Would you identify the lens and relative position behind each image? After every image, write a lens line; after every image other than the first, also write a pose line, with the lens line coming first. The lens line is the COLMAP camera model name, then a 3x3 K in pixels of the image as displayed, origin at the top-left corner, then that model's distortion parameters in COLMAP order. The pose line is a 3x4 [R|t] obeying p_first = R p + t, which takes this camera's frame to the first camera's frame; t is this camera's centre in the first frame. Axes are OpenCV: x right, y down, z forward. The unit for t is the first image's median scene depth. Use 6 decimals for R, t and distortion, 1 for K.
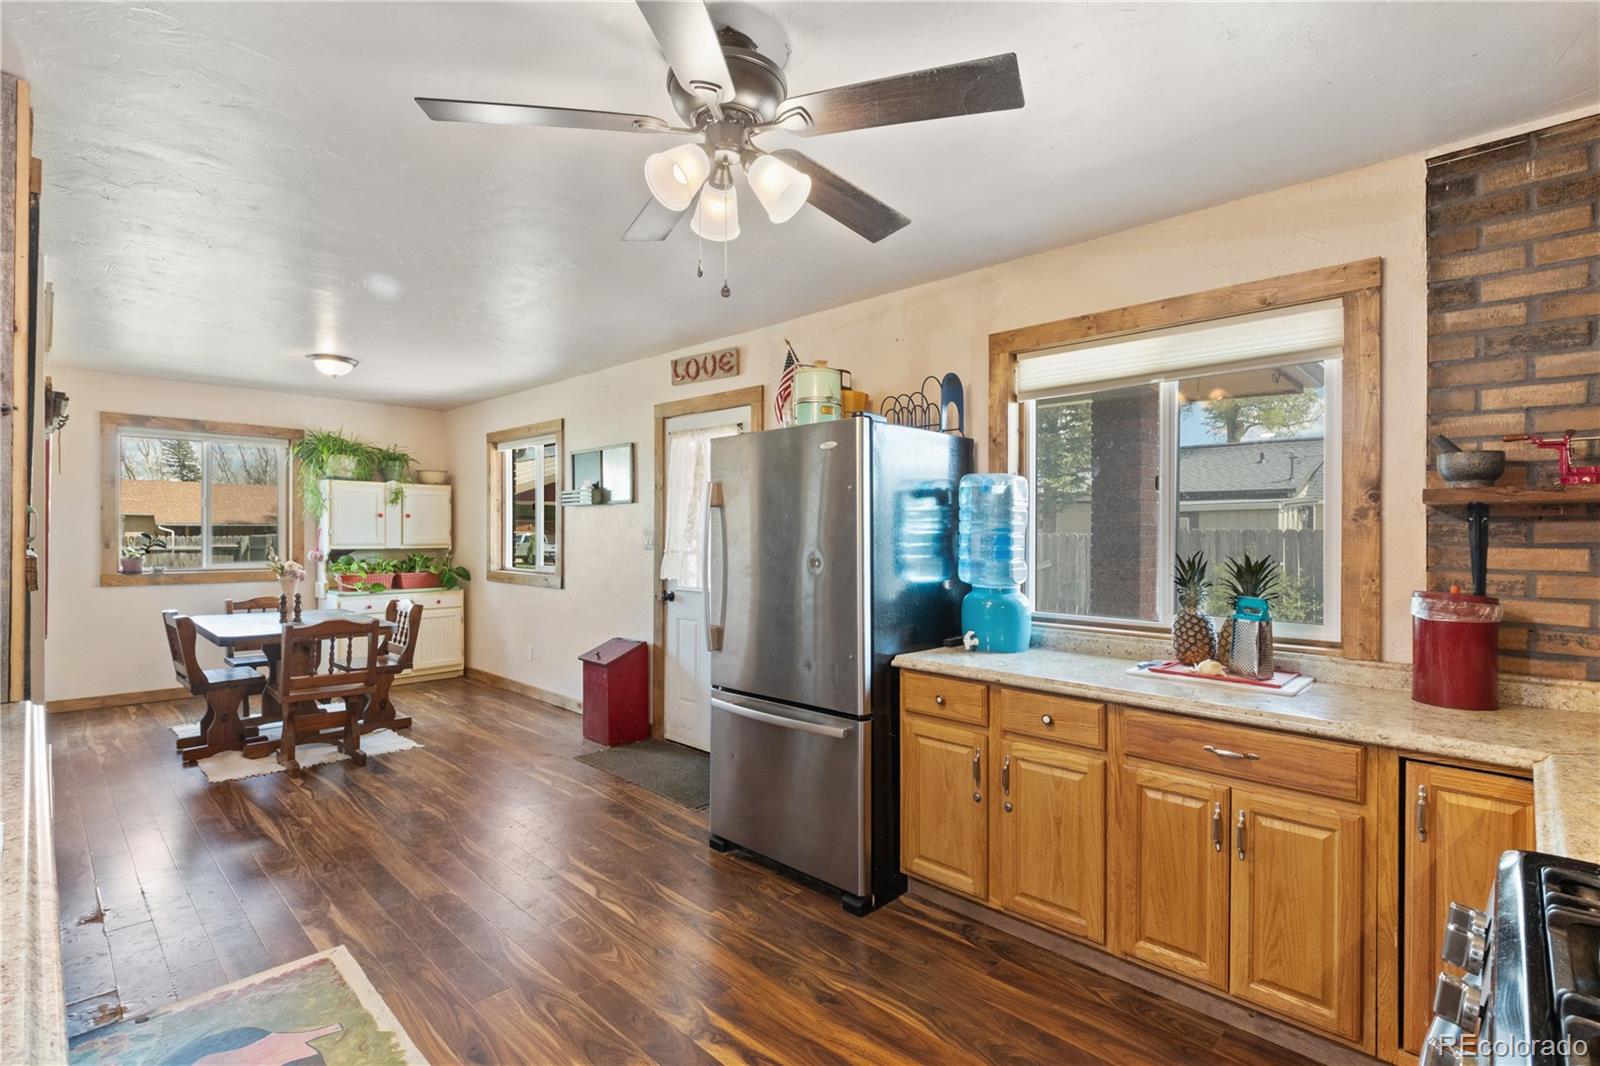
lens RADIAL K [[745.9, 0, 769.3], [0, 745.9, 540.8], [0, 0, 1]] dist [-0.000913, -0.003197]
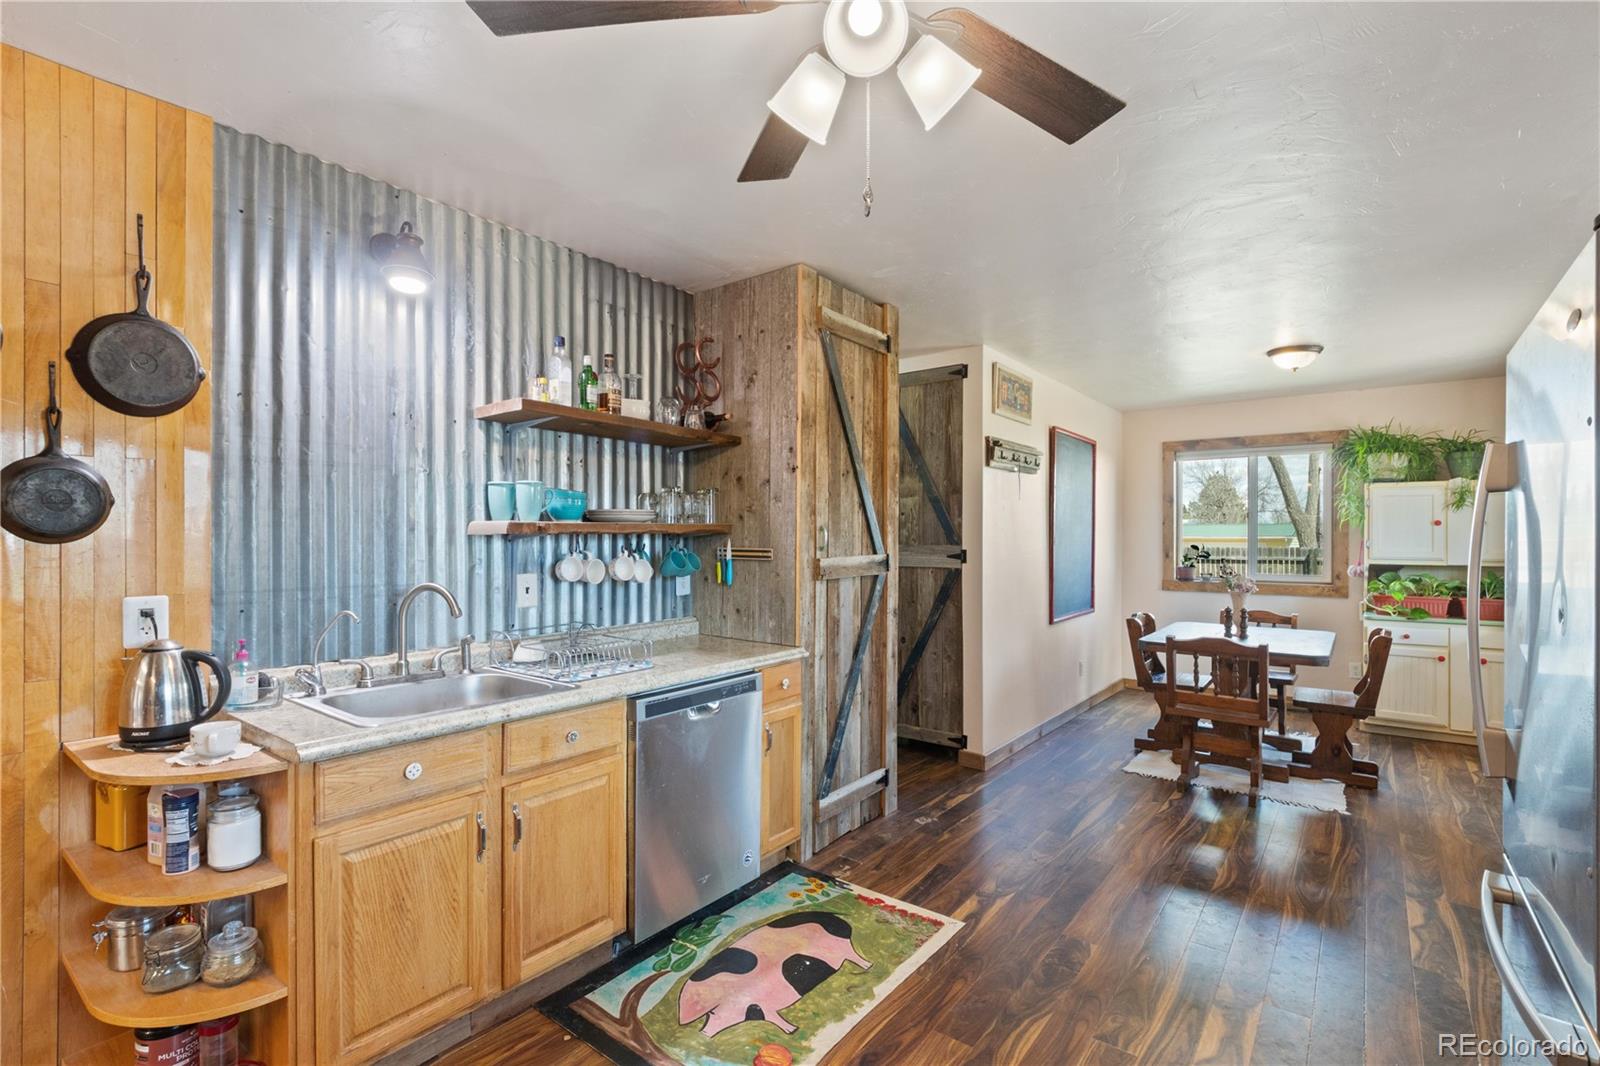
lens RADIAL K [[745.9, 0, 794.2], [0, 745.9, 537.5], [0, 0, 1]] dist [-0.000913, -0.003197]
pose [[0.130598, -0.008382, -0.991400, 0.189875], [-0.014277, 0.999845, -0.010334, -0.000915], [0.991333, 0.015504, 0.130458, 0.242486]]
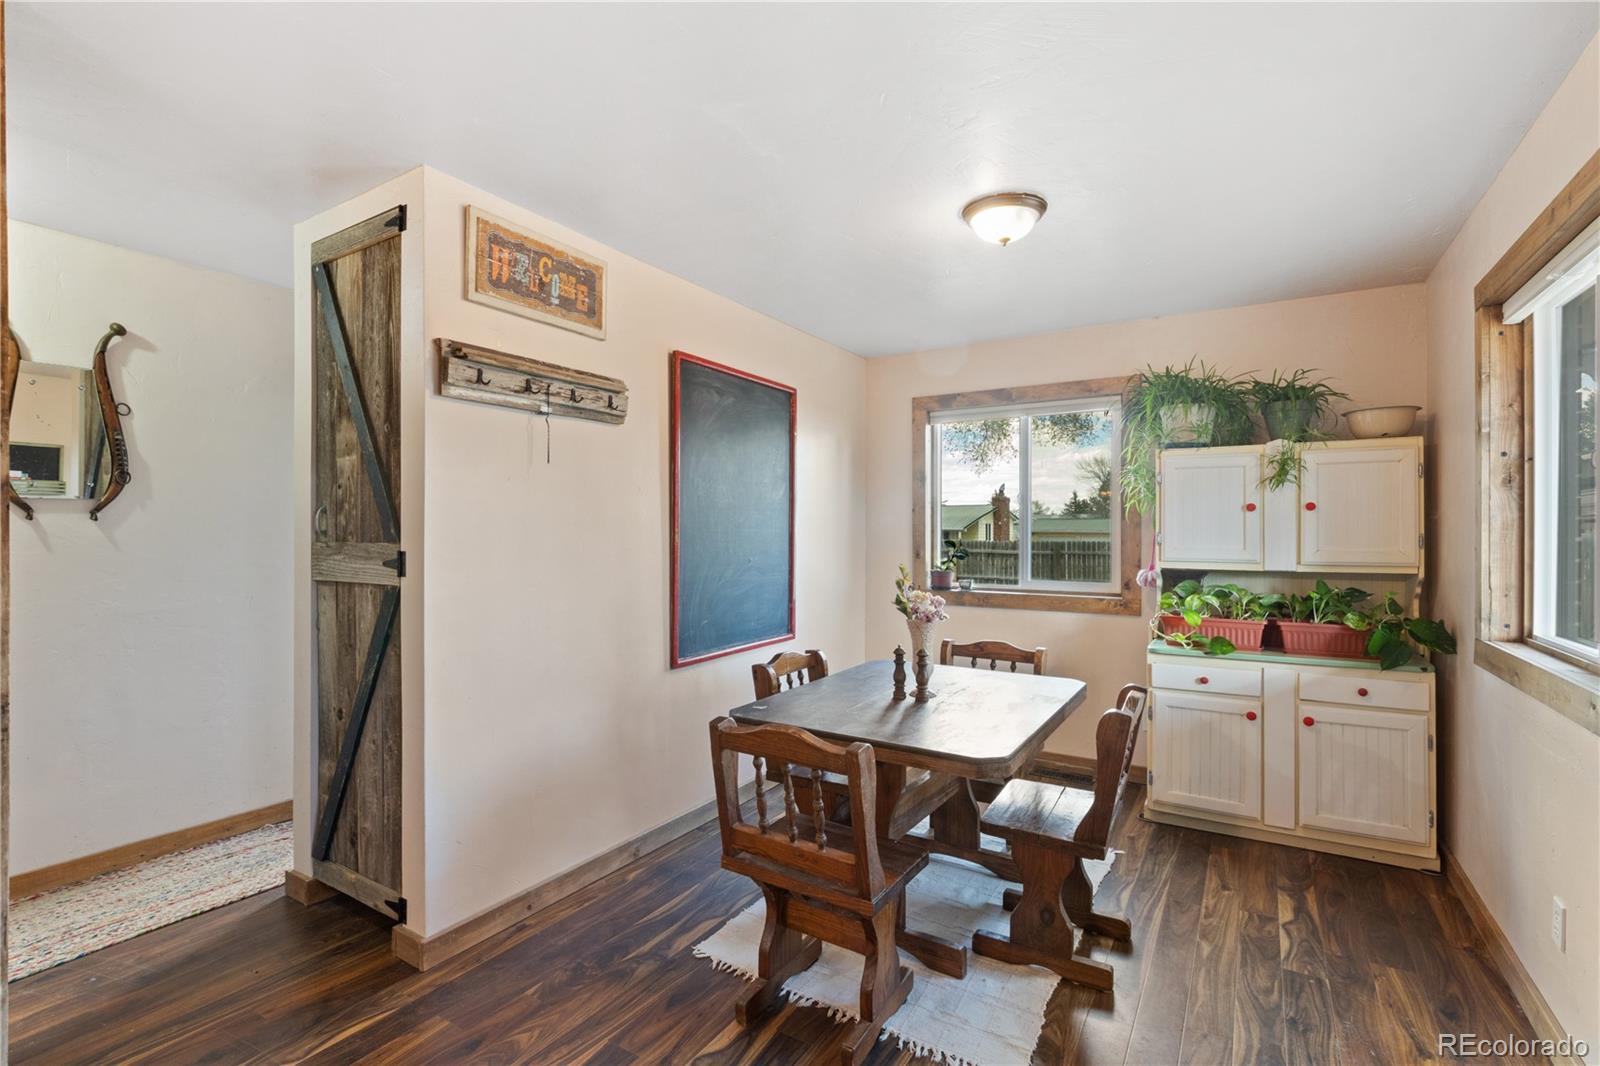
lens RADIAL K [[745.9, 0, 795.6], [0, 745.9, 530.9], [0, 0, 1]] dist [-0.000913, -0.003197]
pose [[0.233191, -0.008710, -0.972392, -0.092970], [-0.012672, 0.999848, -0.011994, -0.007864], [0.972348, 0.015119, 0.233045, 0.622892]]
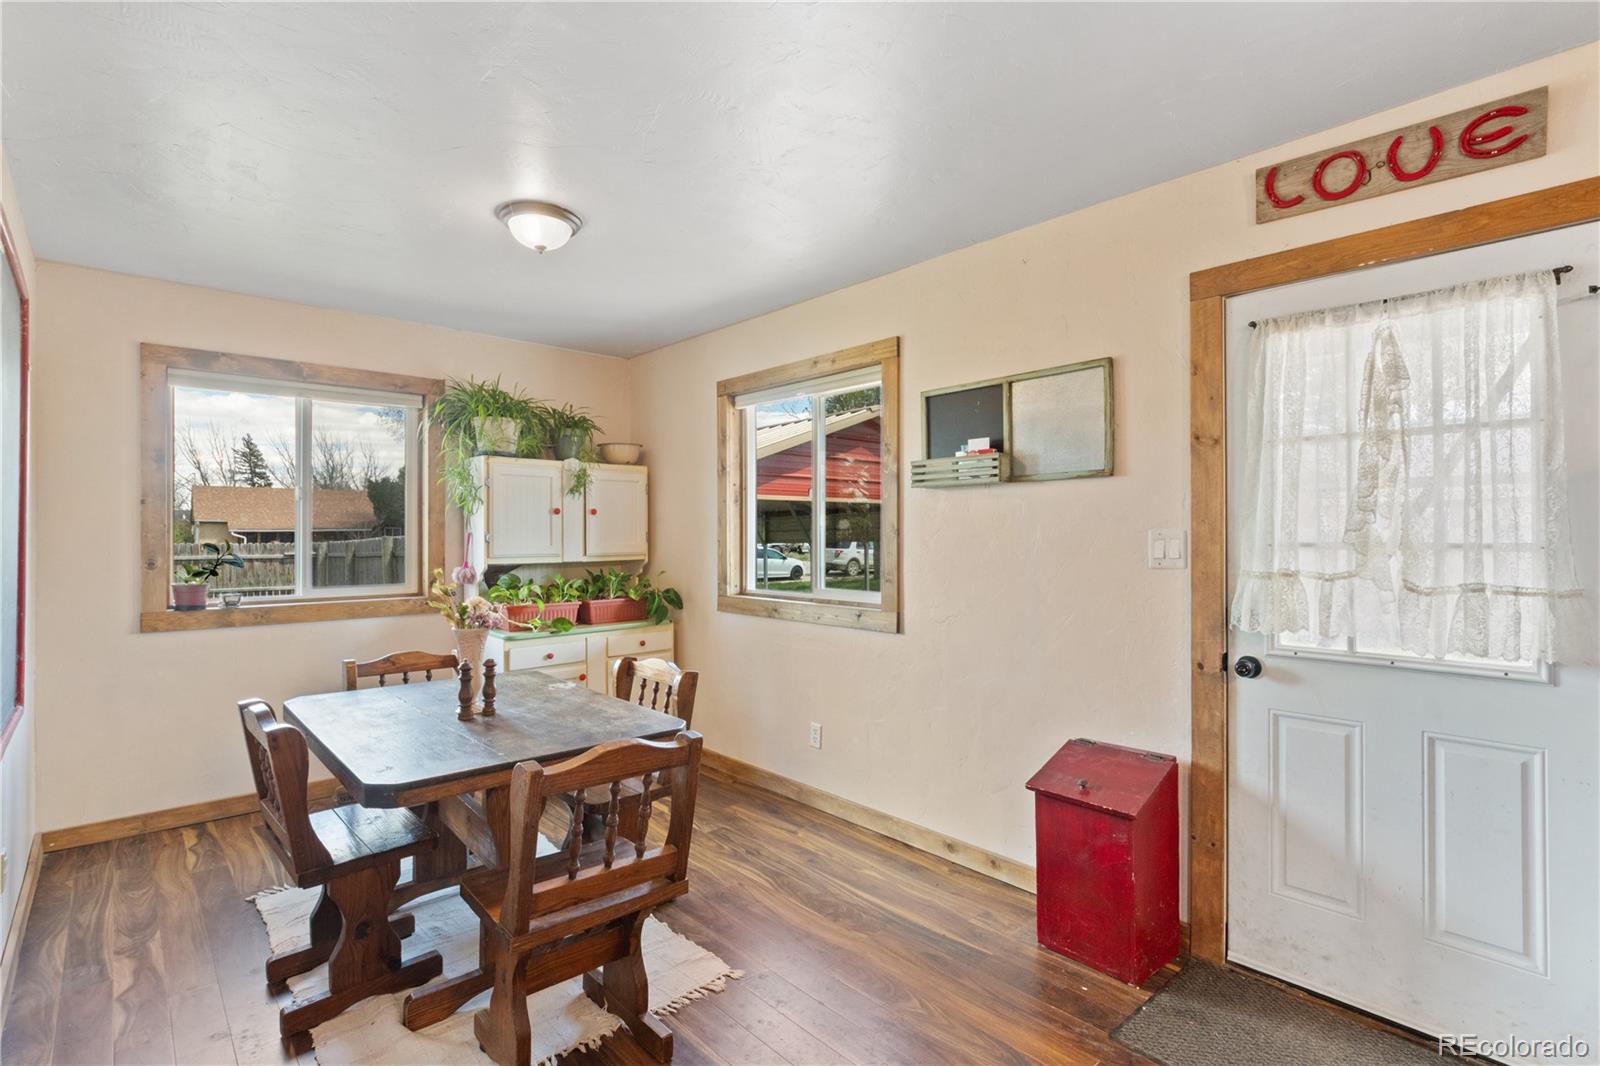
lens RADIAL K [[745.9, 0, 762.0], [0, 745.9, 533.3], [0, 0, 1]] dist [-0.000913, -0.003197]
pose [[0.997473, -0.010329, -0.070288, -0.328297], [0.009605, 0.999897, -0.010629, -0.007140], [0.070390, 0.009927, 0.997470, 0.402601]]
